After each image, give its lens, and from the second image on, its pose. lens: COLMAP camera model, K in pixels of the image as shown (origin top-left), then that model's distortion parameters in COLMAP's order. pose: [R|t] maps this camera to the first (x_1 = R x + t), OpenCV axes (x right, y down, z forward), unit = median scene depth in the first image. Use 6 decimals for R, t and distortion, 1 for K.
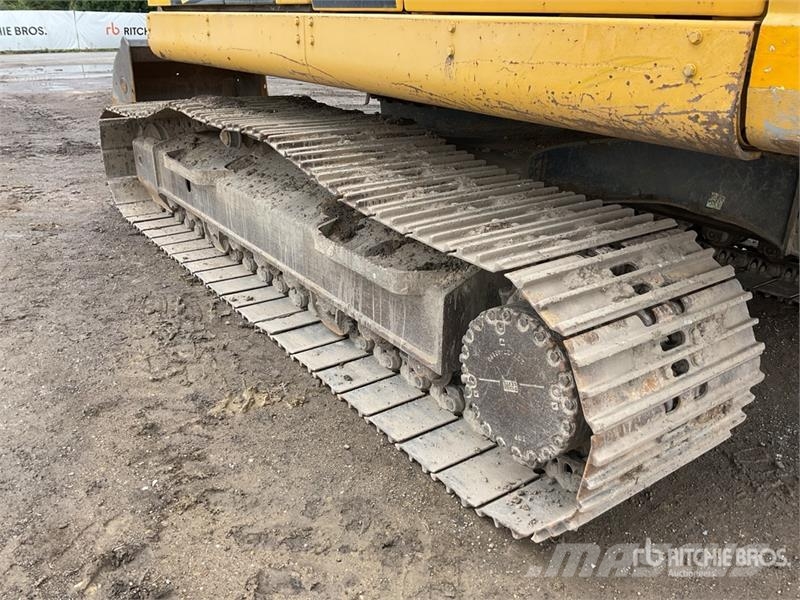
lens RADIAL K [[654.1, 0, 397.0], [0, 654.1, 298.8], [0, 0, 1]] dist [0.089813, -0.166232]
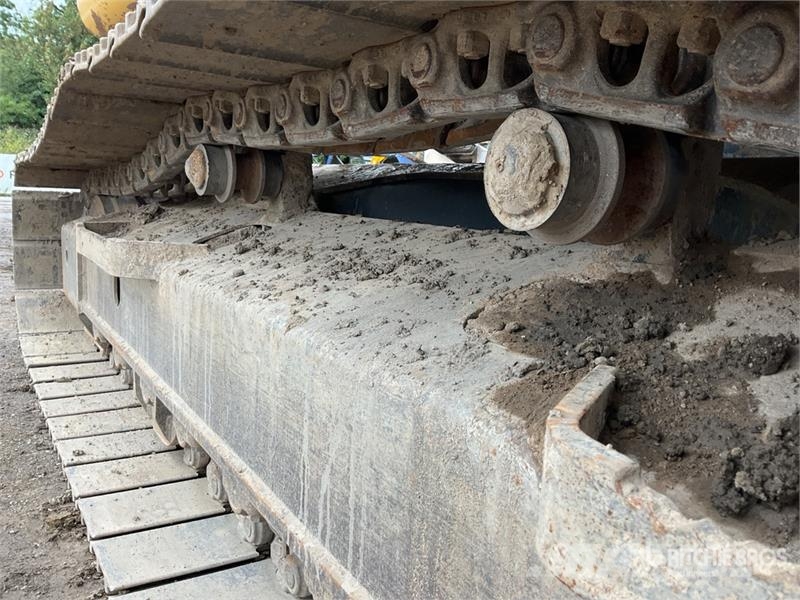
lens RADIAL K [[654.1, 0, 397.0], [0, 654.1, 298.8], [0, 0, 1]] dist [0.089813, -0.166232]
pose [[0.998213, 0.045731, -0.038452, -0.114531], [-0.053758, 0.968292, -0.243970, -0.070766], [0.026076, 0.245601, 0.969020, 0.620197]]
